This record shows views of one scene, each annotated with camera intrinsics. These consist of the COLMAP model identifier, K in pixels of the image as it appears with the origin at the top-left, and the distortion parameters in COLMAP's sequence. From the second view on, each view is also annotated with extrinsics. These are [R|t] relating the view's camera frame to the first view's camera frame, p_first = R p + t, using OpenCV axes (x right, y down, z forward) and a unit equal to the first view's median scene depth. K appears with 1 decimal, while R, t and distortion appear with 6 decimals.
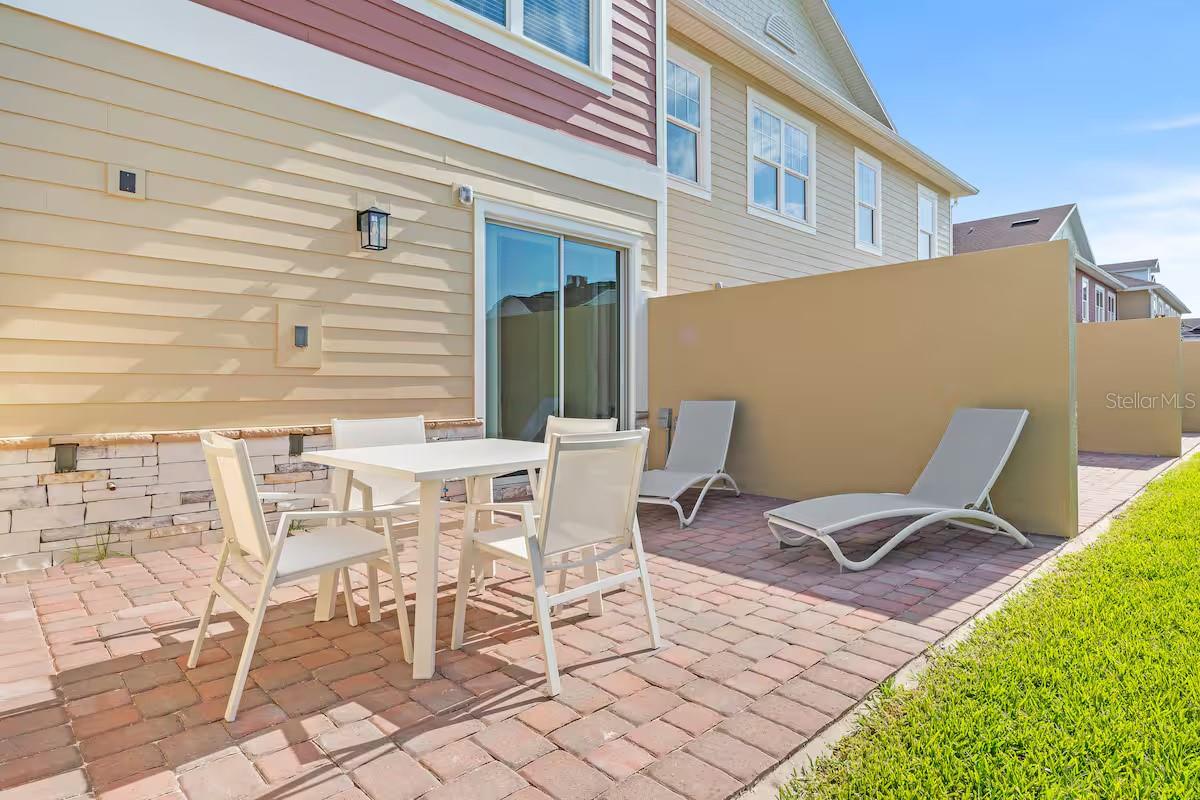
lens RADIAL K [[631.6, 0, 604.5], [0, 631.6, 393.0], [0, 0, 1]] dist [-0.000853, -0.000573]
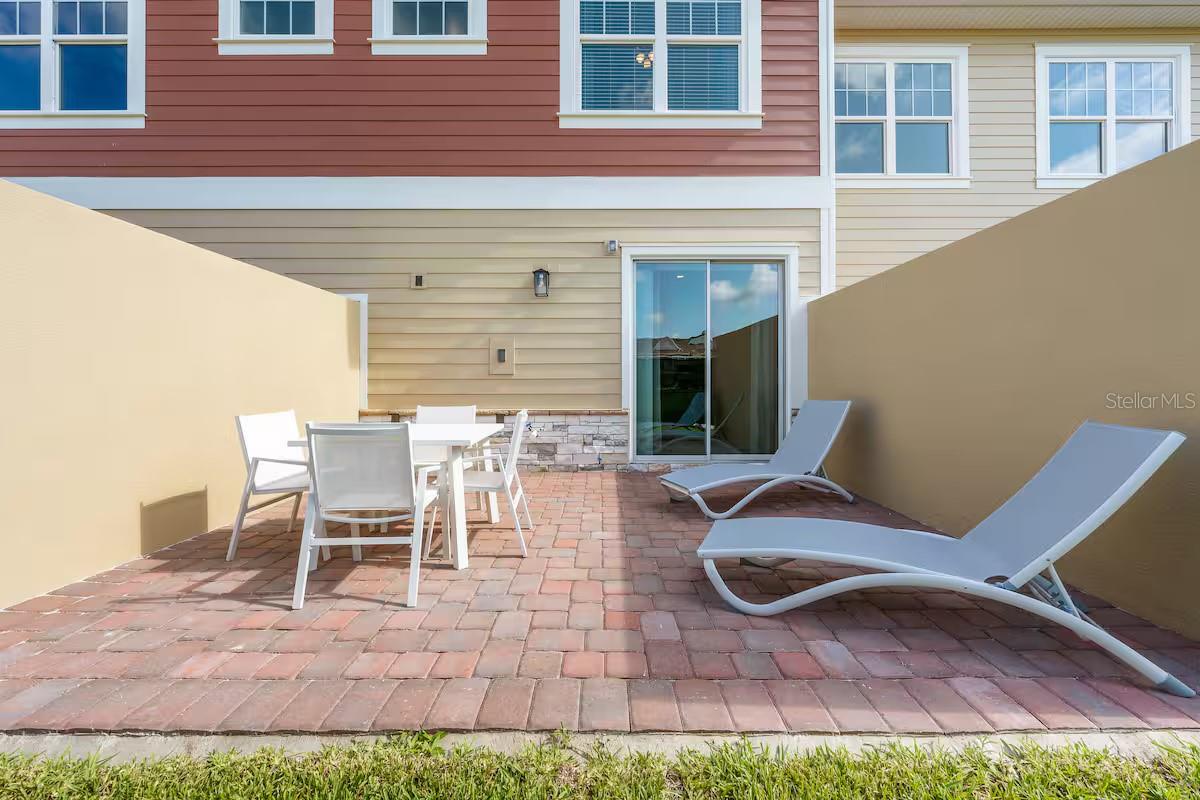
lens RADIAL K [[435.7, 0, 595.7], [0, 435.7, 388.4], [0, 0, 1]] dist [-0.005348, 0.000492]
pose [[0.728455, 0.007028, -0.685057, 0.402975], [-0.006006, 0.999974, 0.003873, -0.007618], [0.685067, 0.001293, 0.728479, 0.284537]]
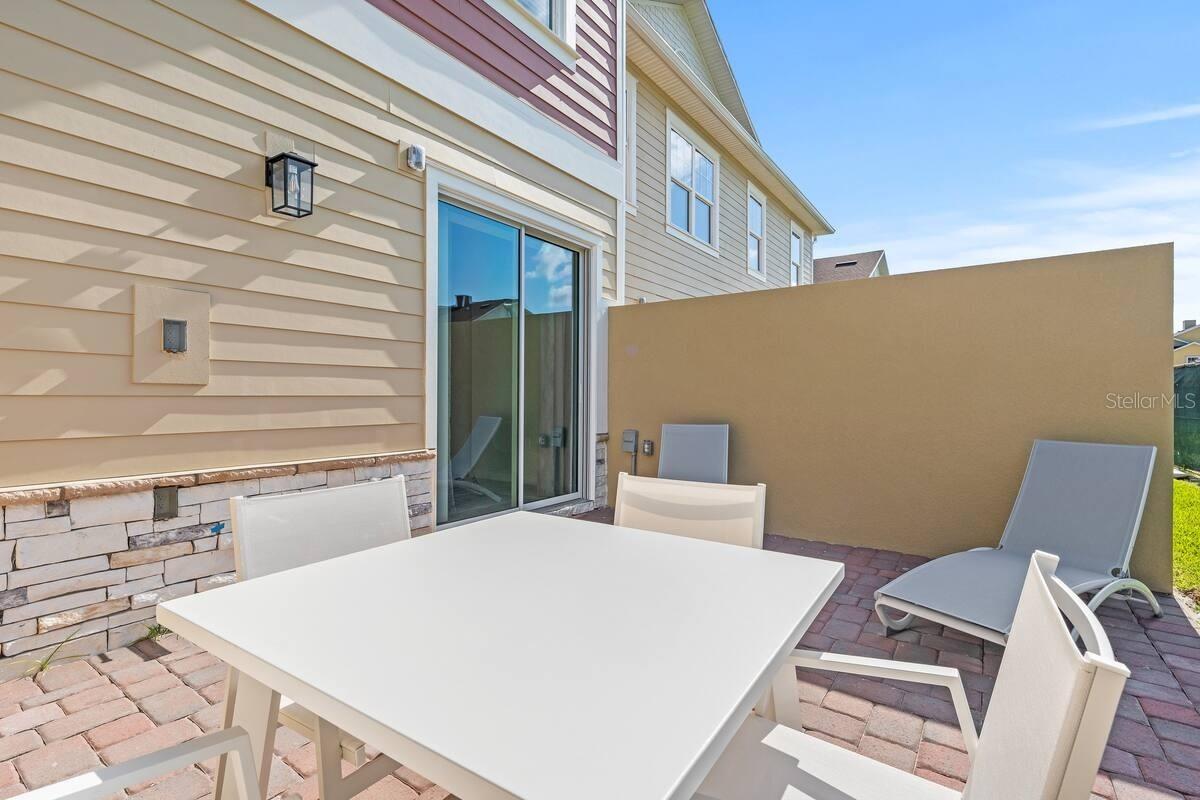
lens RADIAL K [[550.0, 0, 576.4], [0, 550.0, 401.1], [0, 0, 1]] dist [-0.000505, -0.000771]
pose [[0.984230, 0.003921, 0.176852, -0.145676], [-0.003749, 0.999992, -0.001305, -0.019689], [-0.176856, 0.000621, 0.984237, 0.310521]]
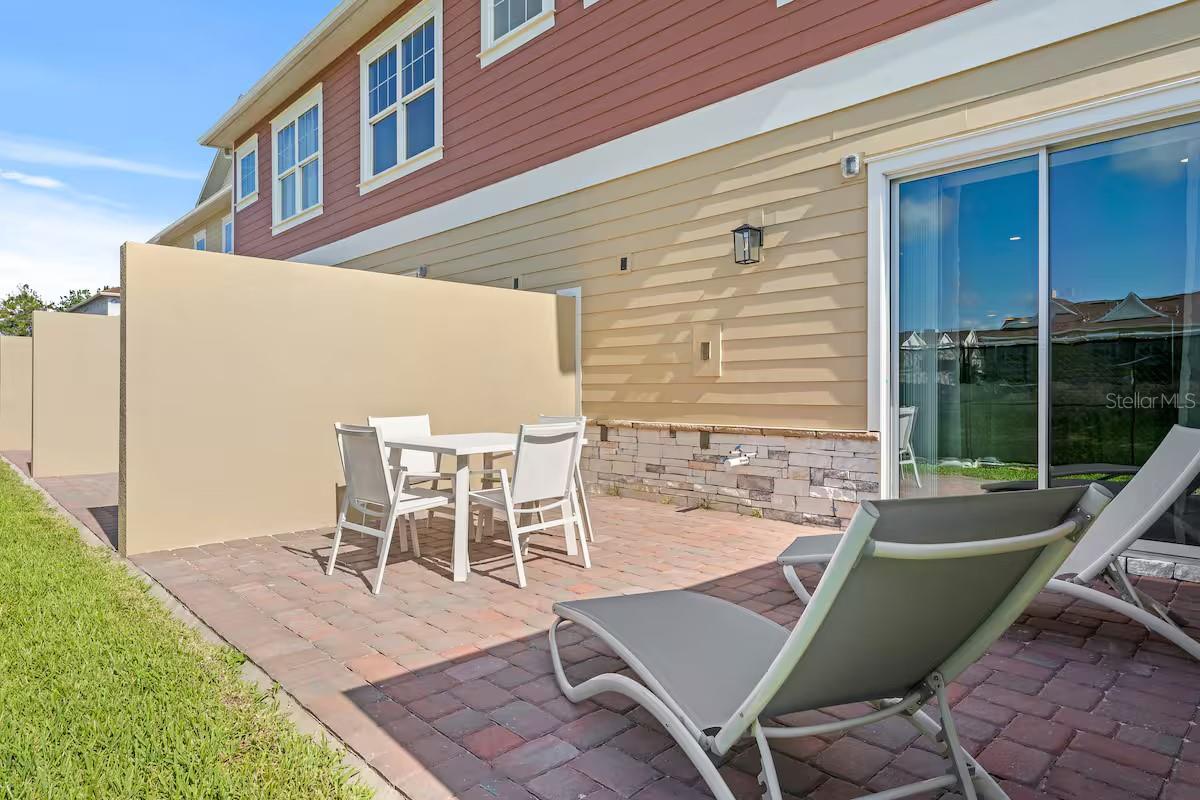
lens RADIAL K [[666.5, 0, 600.2], [0, 666.5, 393.2], [0, 0, 1]] dist [0.013394, 0.000745]
pose [[0.031455, 0.009849, -0.999457, 0.669916], [-0.005560, 0.999938, 0.009679, -0.016477], [0.999490, 0.005252, 0.031507, 0.636748]]
